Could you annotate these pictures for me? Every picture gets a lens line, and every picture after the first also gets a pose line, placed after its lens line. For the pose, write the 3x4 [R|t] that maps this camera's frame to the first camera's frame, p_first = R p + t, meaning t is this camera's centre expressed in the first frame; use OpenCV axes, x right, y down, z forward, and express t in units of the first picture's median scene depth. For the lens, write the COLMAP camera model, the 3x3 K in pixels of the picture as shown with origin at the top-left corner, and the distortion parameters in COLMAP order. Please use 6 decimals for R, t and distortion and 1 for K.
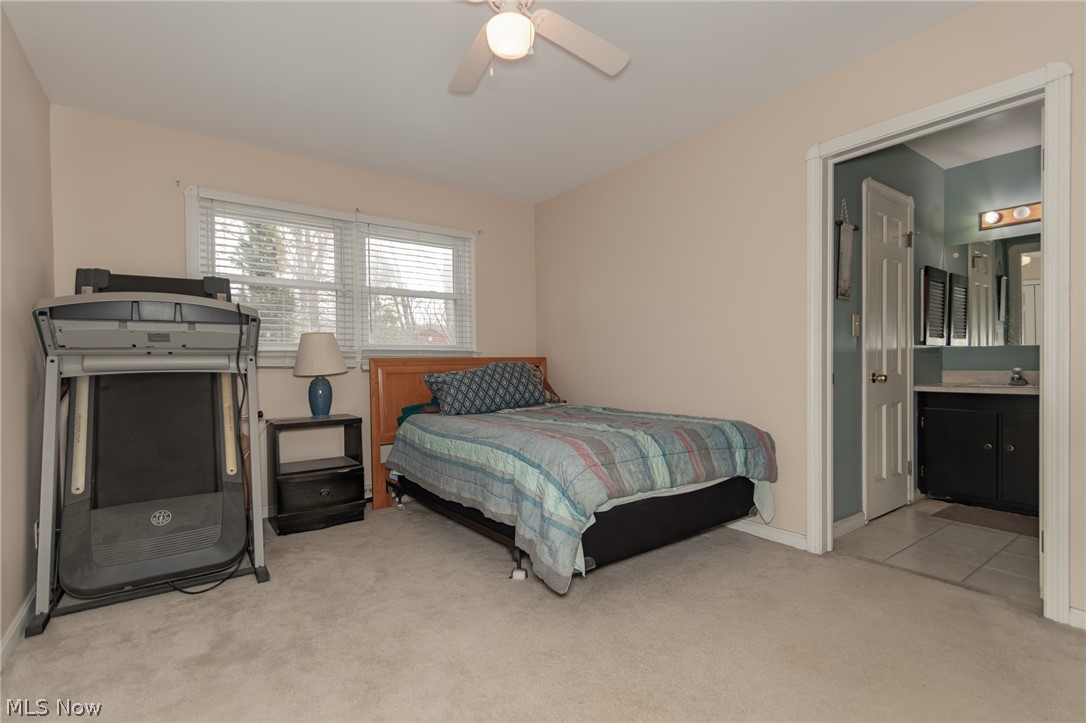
lens RADIAL K [[511.7, 0, 548.2], [0, 511.7, 373.1], [0, 0, 1]] dist [0.018968, -0.011567]
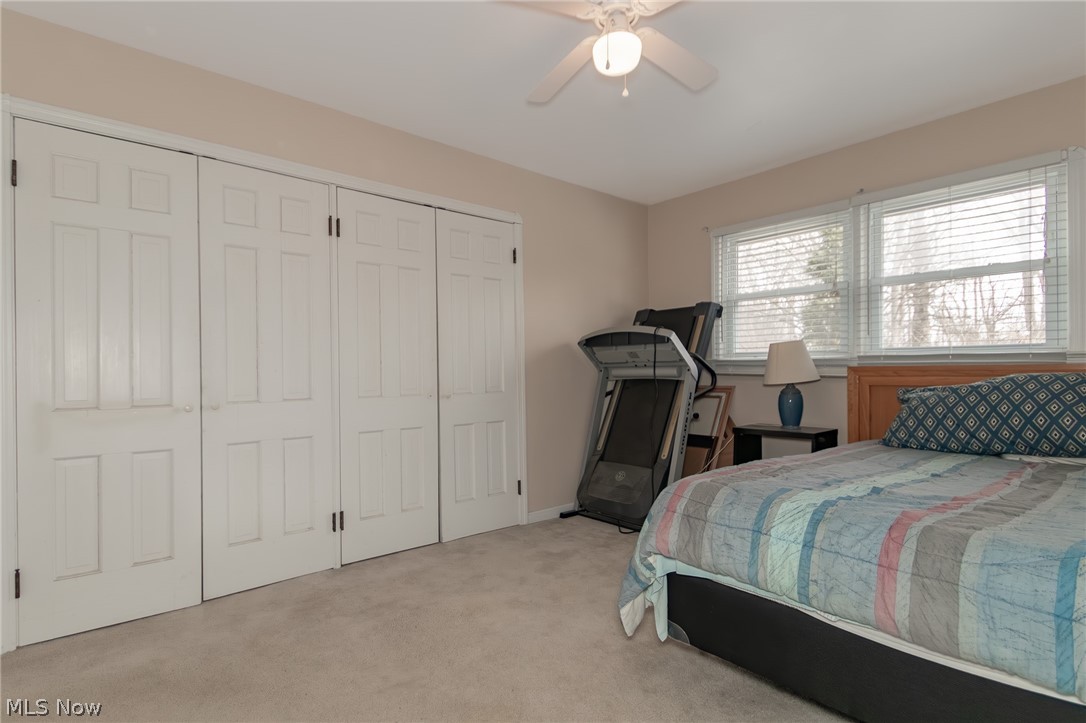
lens RADIAL K [[545.8, 0, 542.5], [0, 545.8, 391.7], [0, 0, 1]] dist [0.001431, -0.000116]
pose [[0.067820, 0.048904, -0.996498, 0.560544], [-0.013672, 0.998750, 0.048084, -0.025820], [0.997604, 0.010363, 0.068404, 0.463720]]
